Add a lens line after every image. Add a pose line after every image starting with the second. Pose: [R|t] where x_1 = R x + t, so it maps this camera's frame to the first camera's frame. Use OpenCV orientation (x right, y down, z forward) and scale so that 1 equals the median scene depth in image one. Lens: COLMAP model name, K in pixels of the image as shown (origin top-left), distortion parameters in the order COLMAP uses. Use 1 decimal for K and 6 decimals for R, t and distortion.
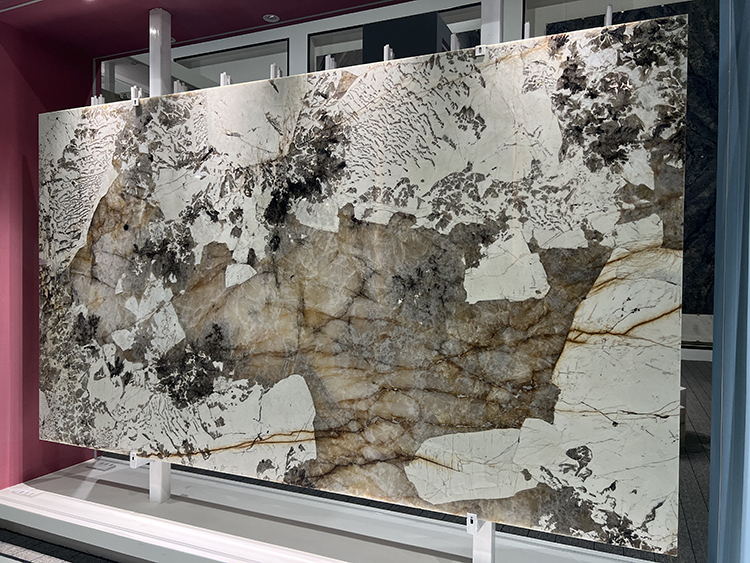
lens RADIAL K [[568.3, 0, 377.3], [0, 568.3, 280.2], [0, 0, 1]] dist [0.061187, -0.036705]
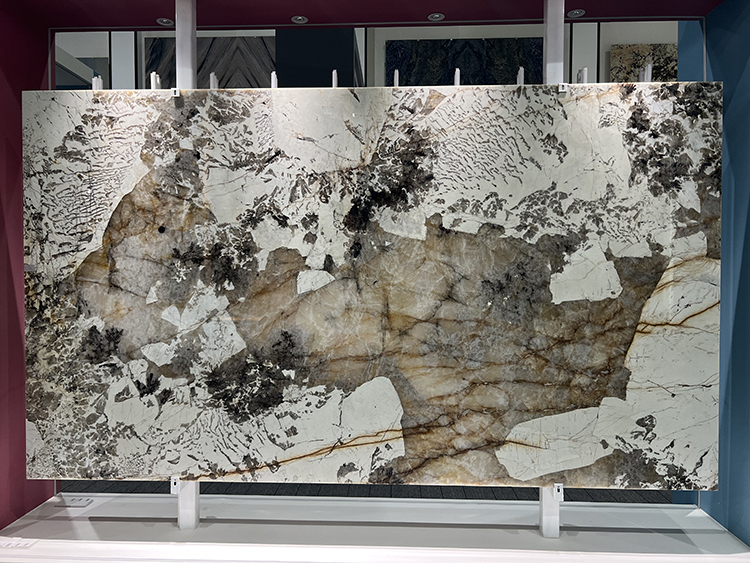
lens RADIAL K [[568.3, 0, 372.0], [0, 568.3, 282.9], [0, 0, 1]] dist [0.061187, -0.036705]
pose [[0.929776, -0.012066, 0.367928, -0.552004], [0.011124, 0.999927, 0.004681, -0.010256], [-0.367957, -0.000259, 0.929843, 0.046724]]
